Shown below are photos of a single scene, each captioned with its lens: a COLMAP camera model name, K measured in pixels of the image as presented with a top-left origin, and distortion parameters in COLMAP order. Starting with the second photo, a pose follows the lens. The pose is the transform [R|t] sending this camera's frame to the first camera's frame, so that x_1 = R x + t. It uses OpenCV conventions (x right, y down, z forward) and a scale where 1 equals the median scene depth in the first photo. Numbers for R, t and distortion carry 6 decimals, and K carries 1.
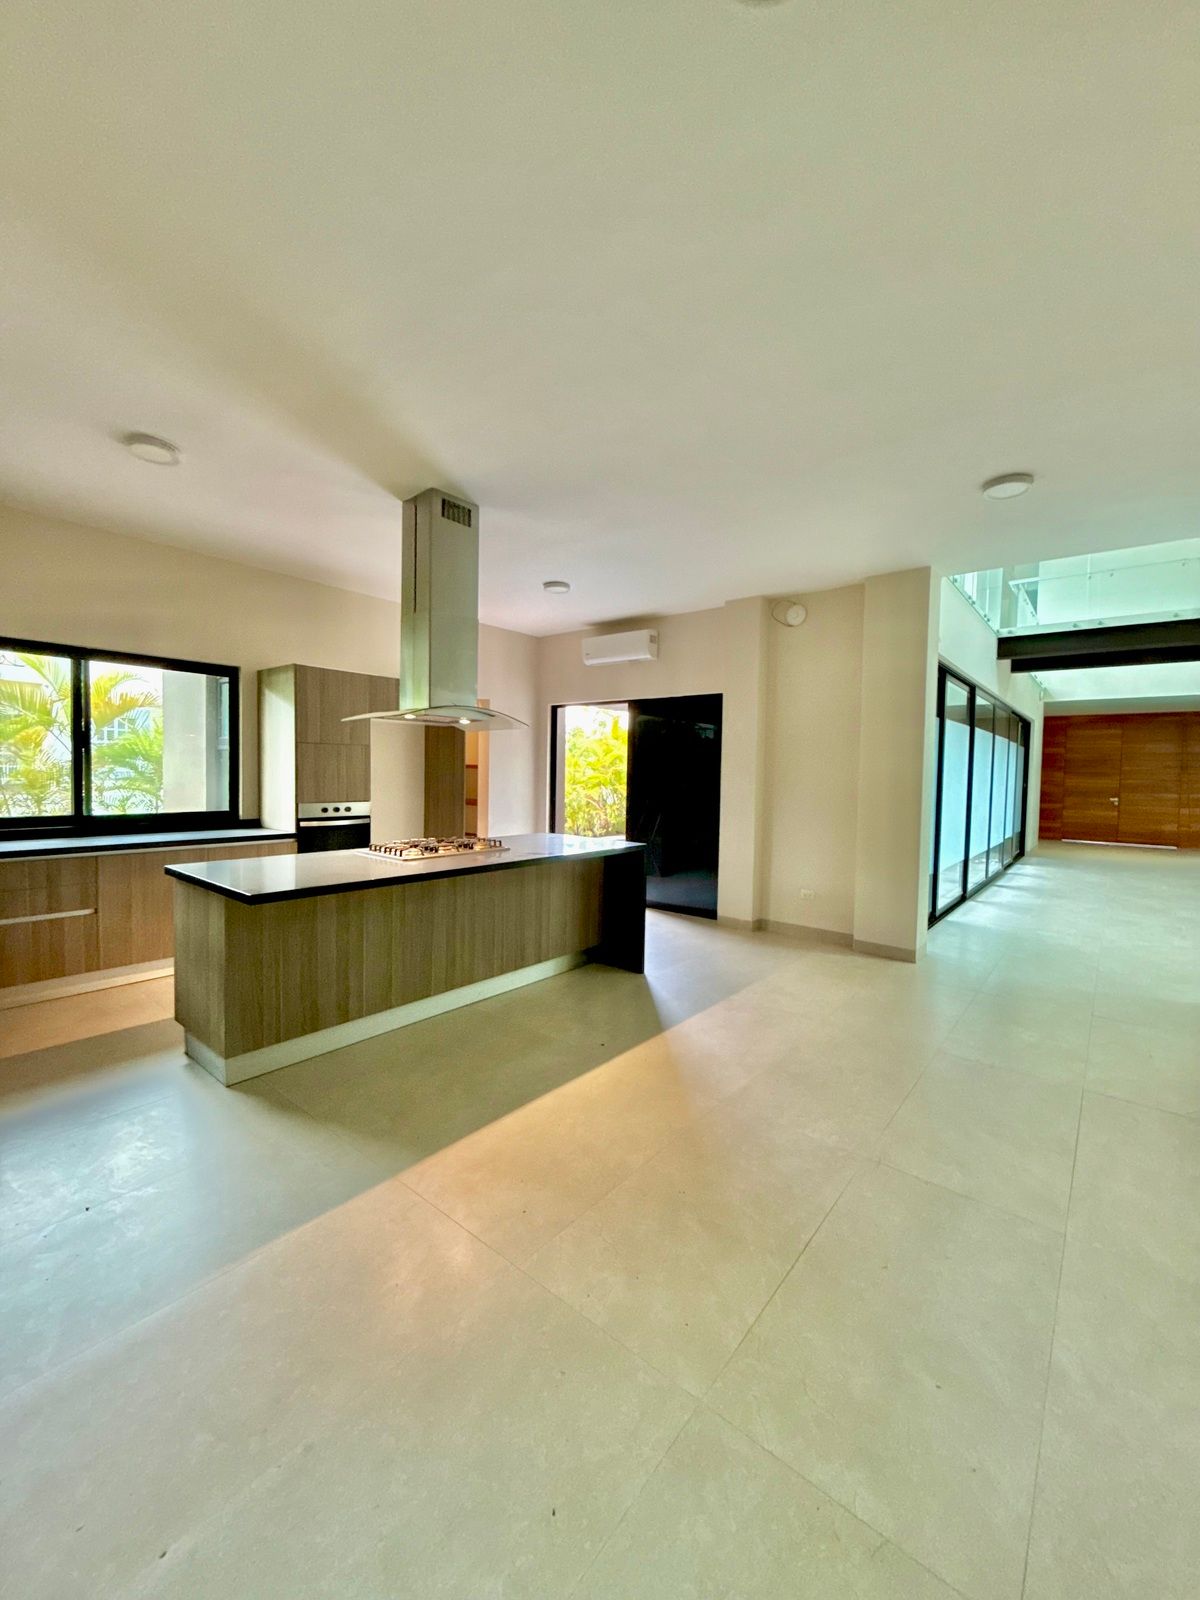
lens RADIAL K [[627.5, 0, 593.2], [0, 627.5, 799.9], [0, 0, 1]] dist [0.011345, 0.000067]
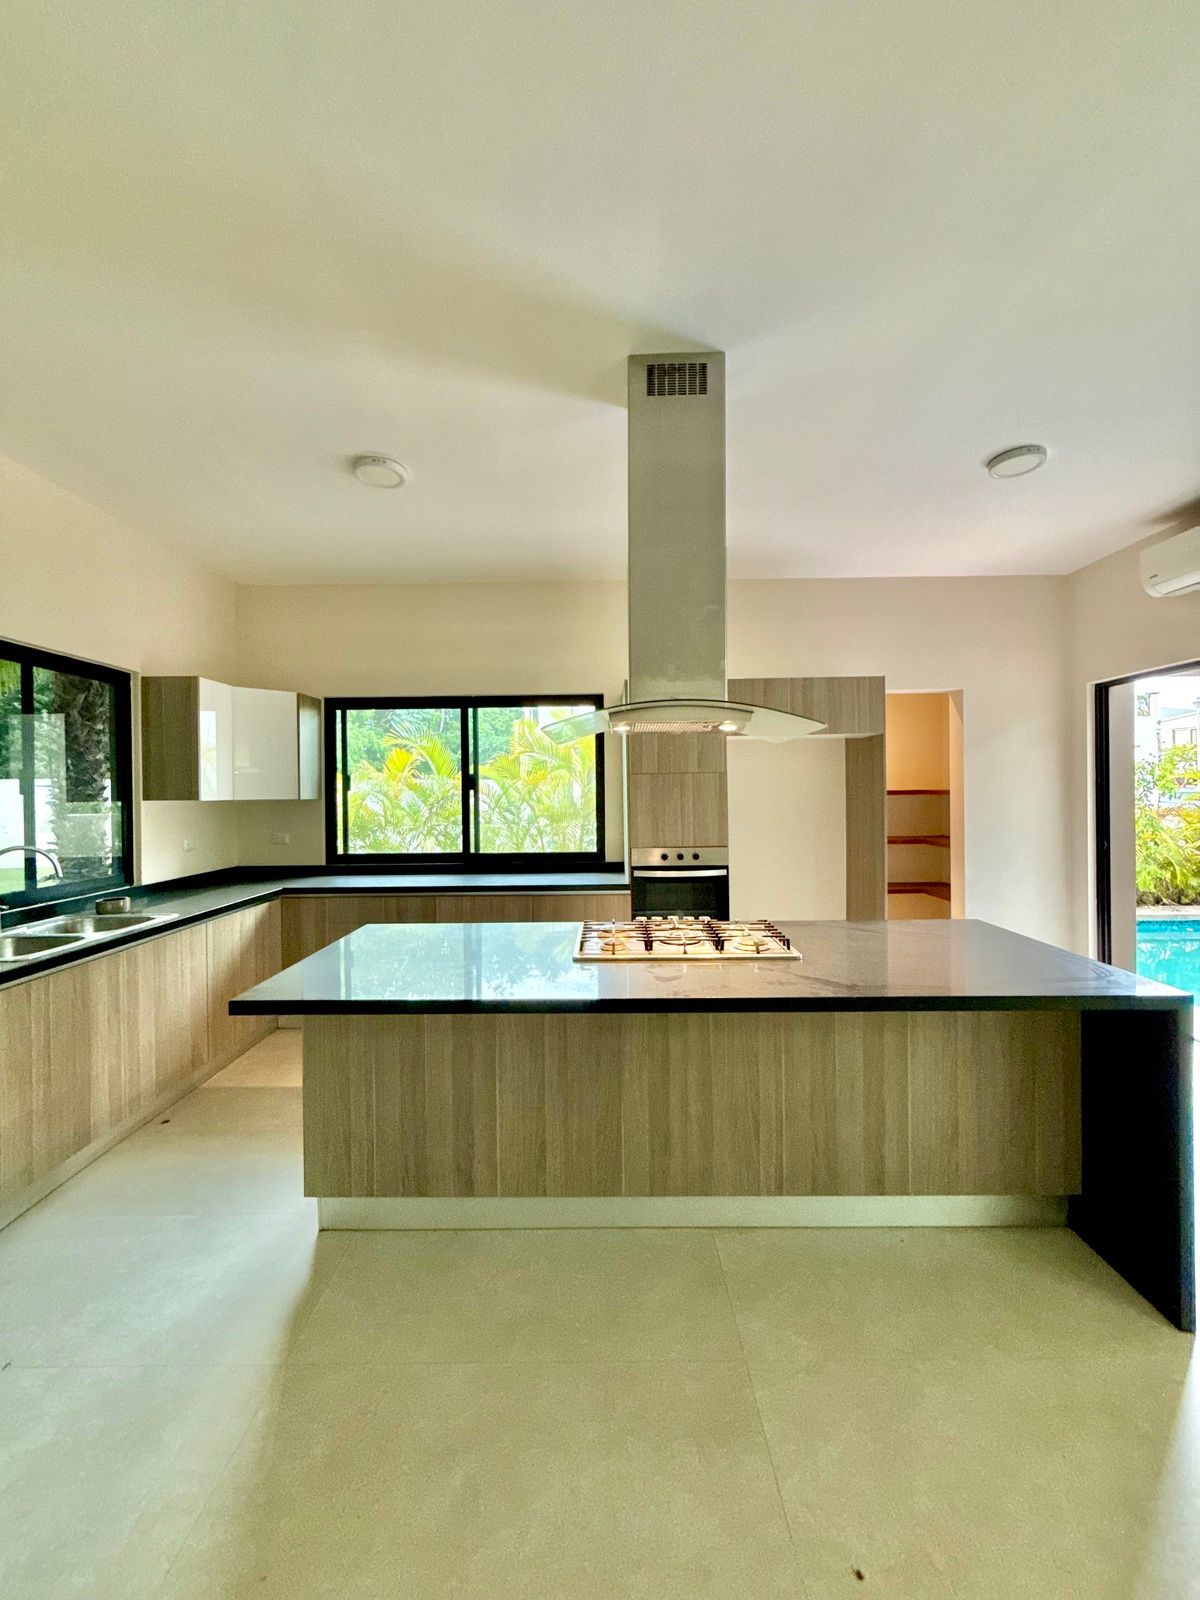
lens RADIAL K [[638.6, 0, 600.0], [0, 638.6, 800.0], [0, 0, 1]] dist [-0.001218, -0.000250]
pose [[0.643166, -0.018912, -0.765493, 0.159439], [-0.009393, 0.999425, -0.032583, -0.033204], [0.765669, 0.028146, 0.642619, 0.479481]]
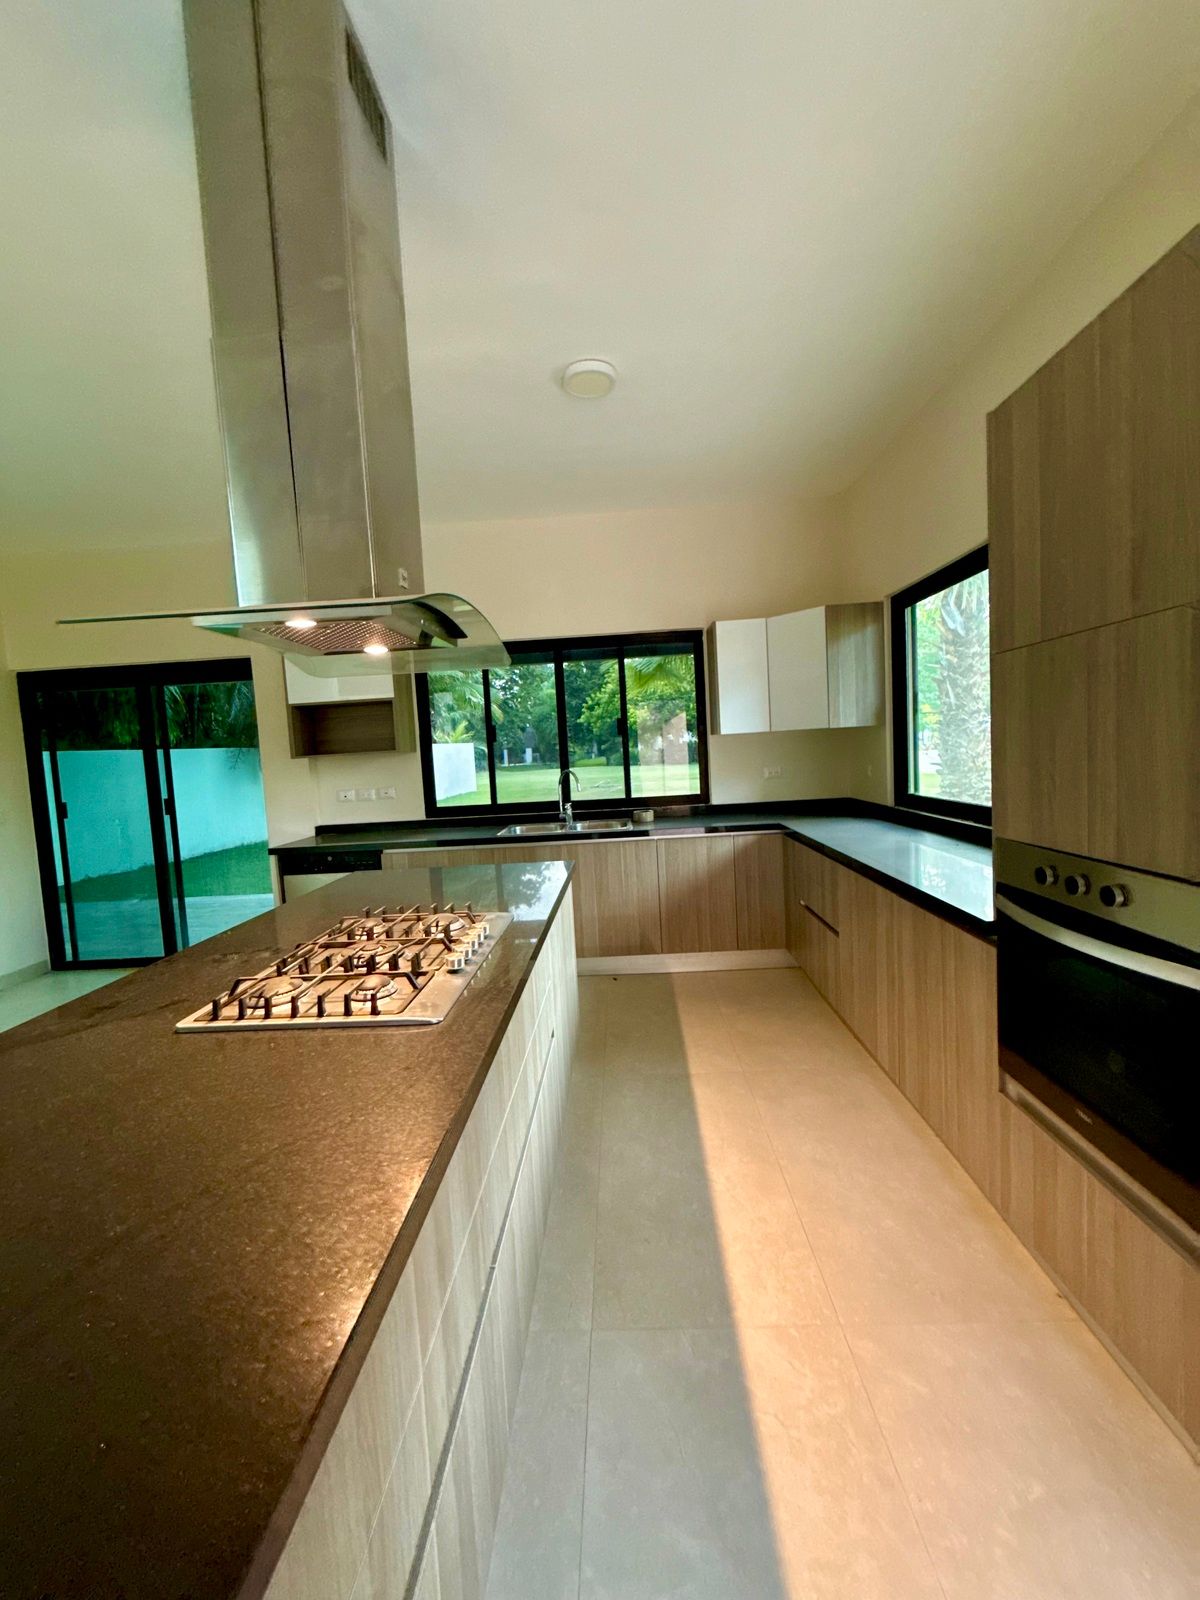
lens RADIAL K [[638.6, 0, 600.0], [0, 638.6, 800.0], [0, 0, 1]] dist [-0.001218, -0.000250]
pose [[-0.789980, 0.074028, -0.608648, -0.107126], [0.011579, 0.994309, 0.105906, -0.059467], [0.613024, 0.076616, -0.786341, 1.257426]]
